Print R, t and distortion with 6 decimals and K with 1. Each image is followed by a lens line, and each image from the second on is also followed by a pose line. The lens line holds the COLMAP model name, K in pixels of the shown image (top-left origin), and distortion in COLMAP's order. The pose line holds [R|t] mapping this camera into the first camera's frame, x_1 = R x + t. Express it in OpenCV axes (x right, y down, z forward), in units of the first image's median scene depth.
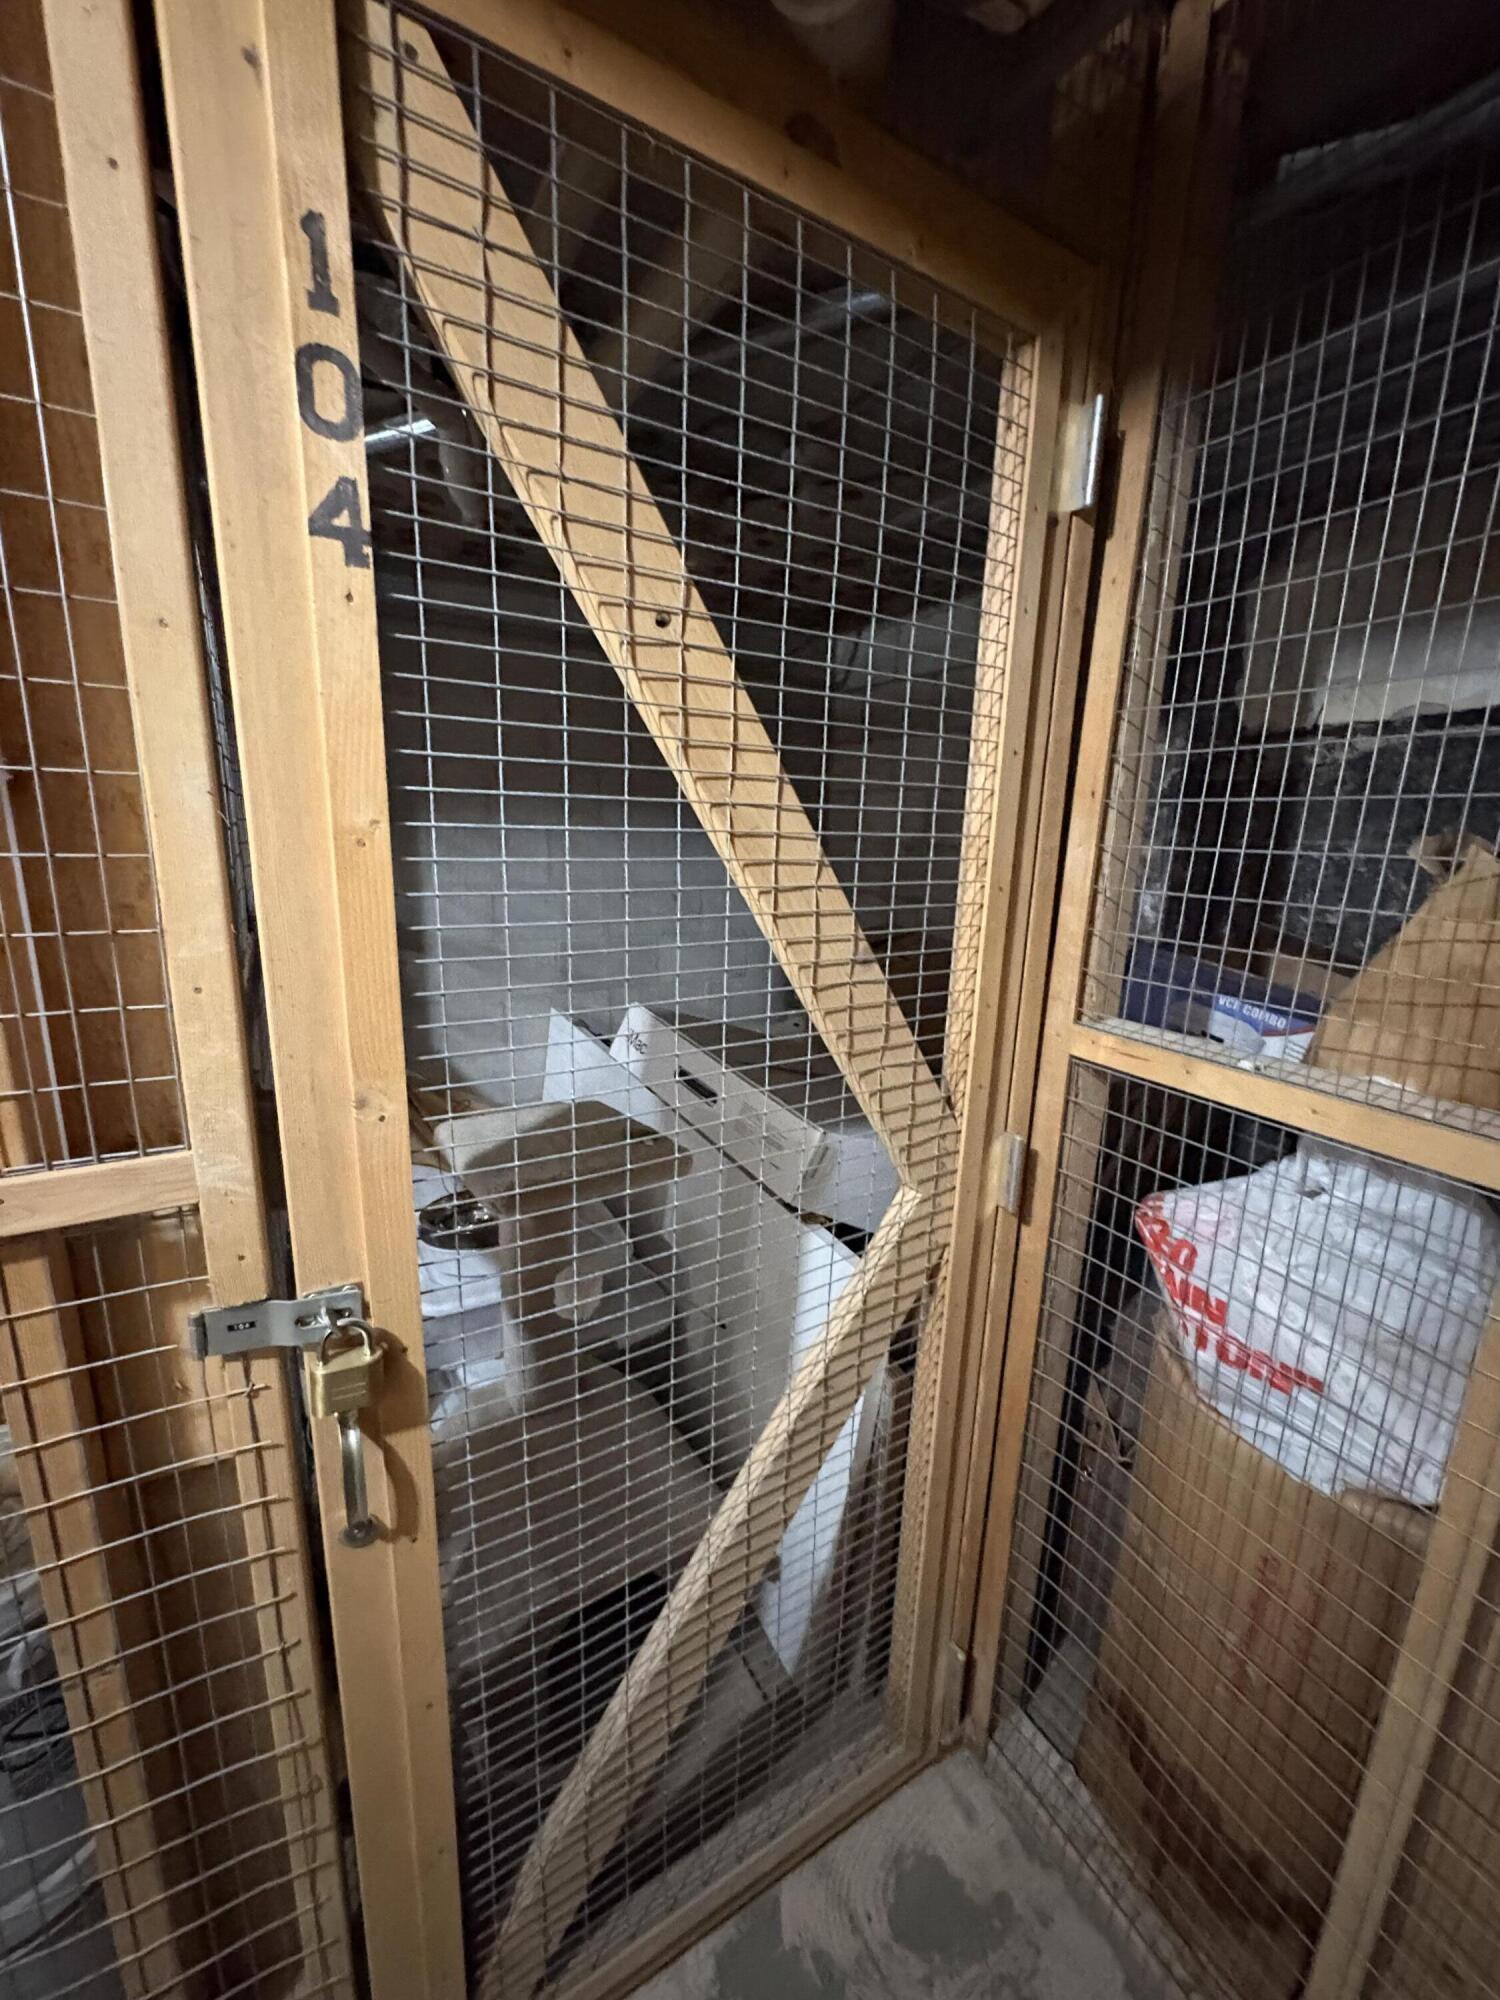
lens RADIAL K [[794.6, 0, 746.6], [0, 794.6, 1002.7], [0, 0, 1]] dist [-0.002387, 0.000713]
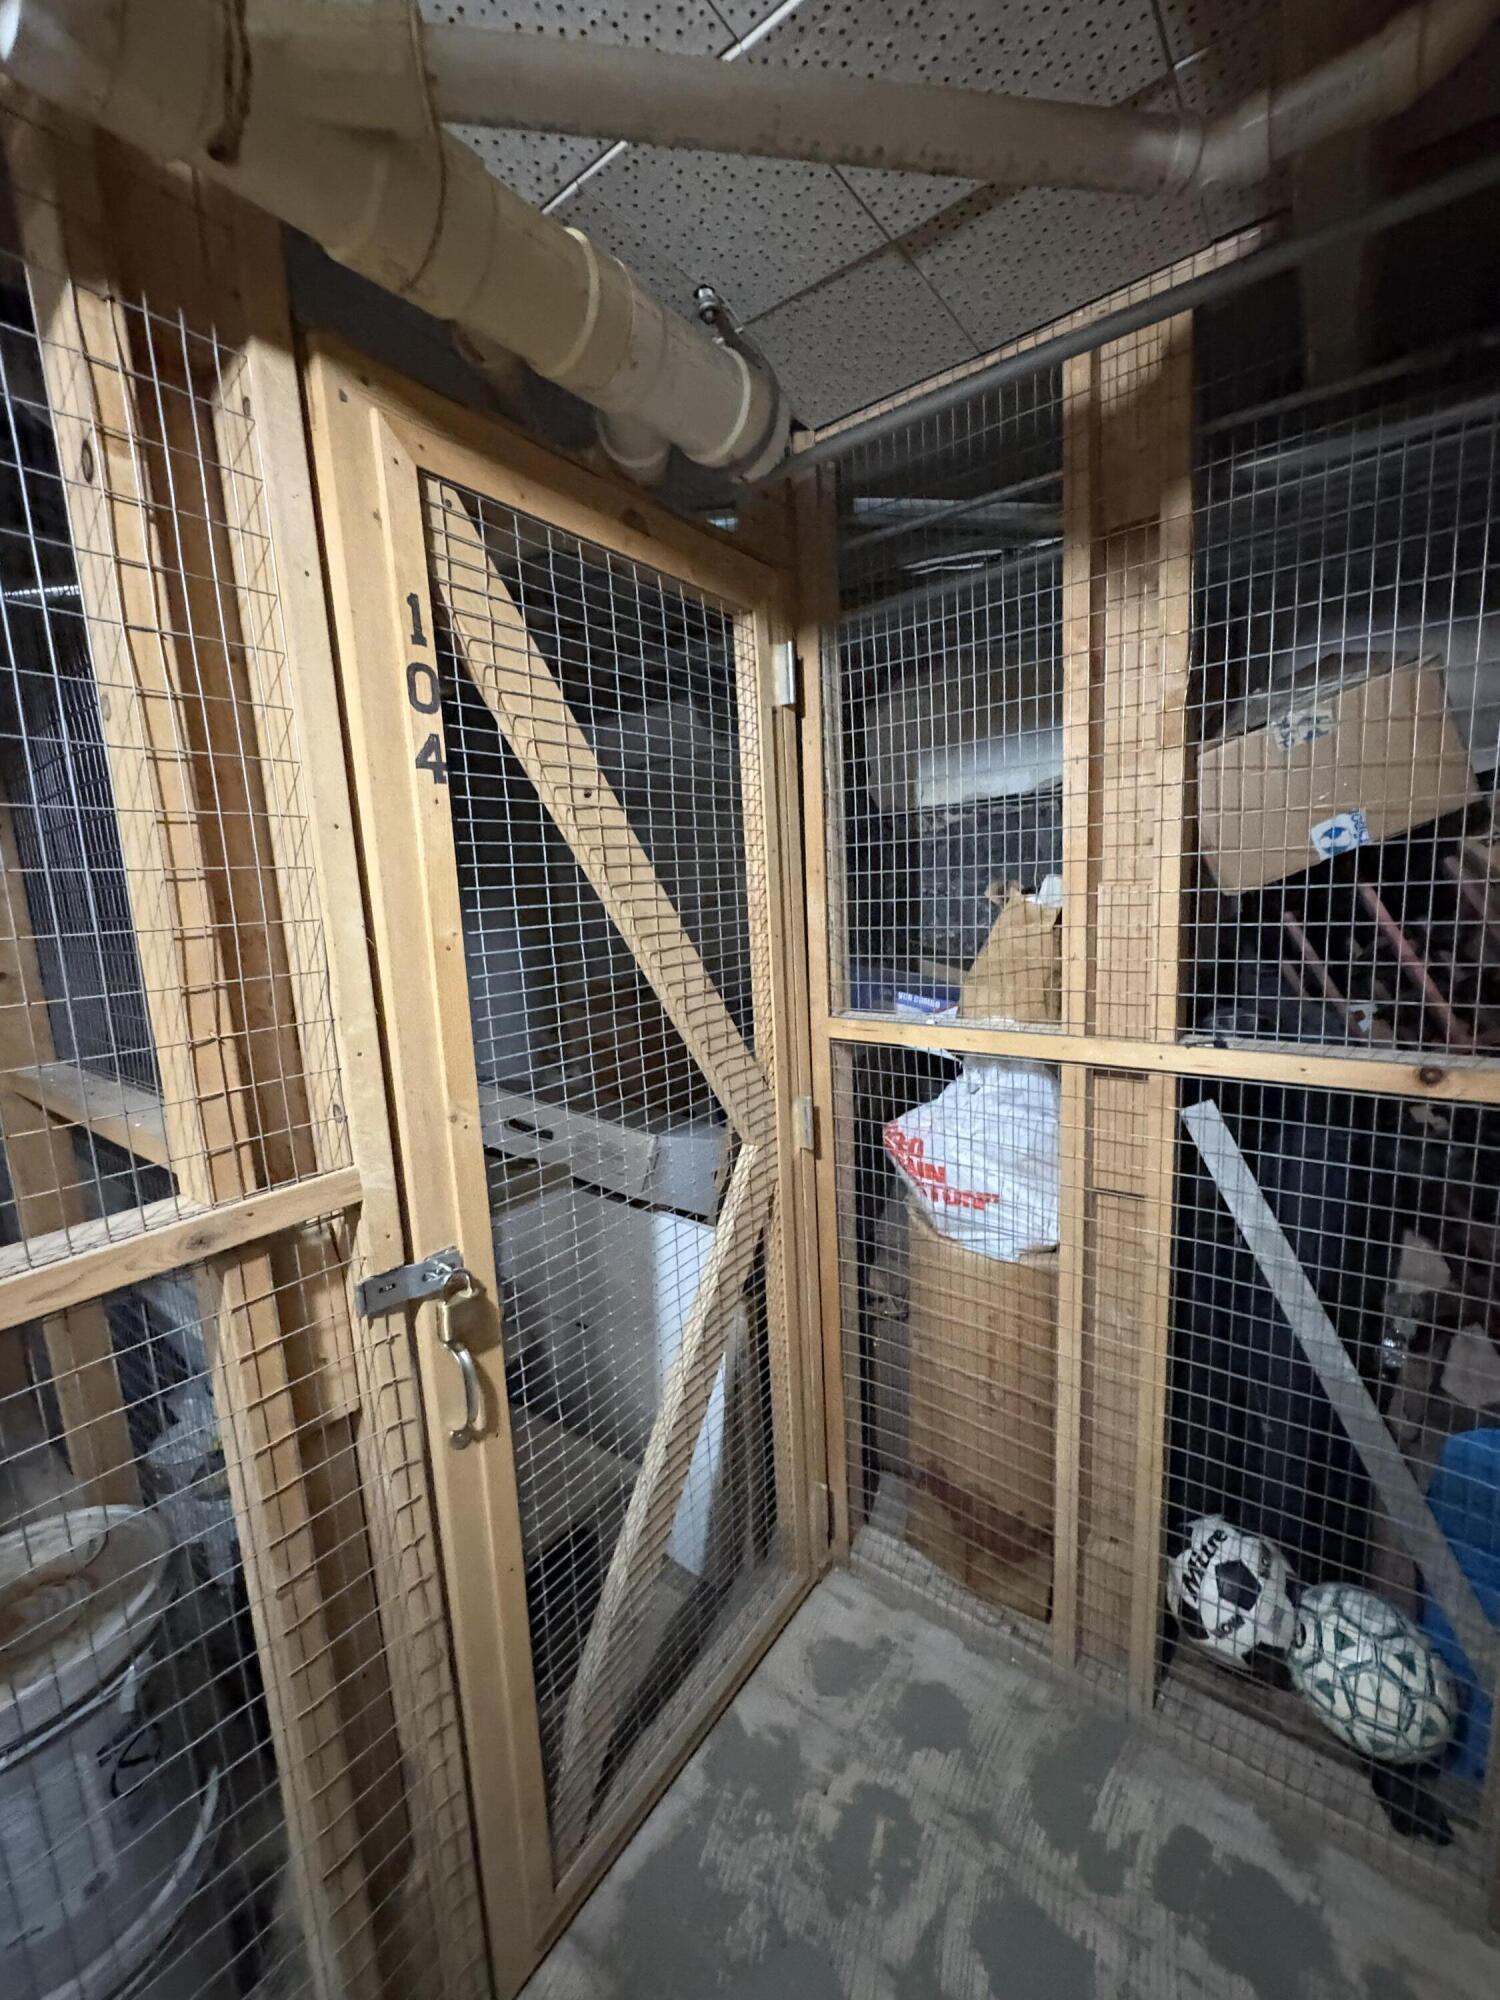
lens RADIAL K [[794.6, 0, 750.6], [0, 794.6, 998.3], [0, 0, 1]] dist [-0.002387, 0.000713]
pose [[0.917831, -0.131590, 0.374528, -0.357873], [0.160432, 0.985939, -0.046750, 0.045339], [-0.363110, 0.102994, 0.926036, -0.447247]]
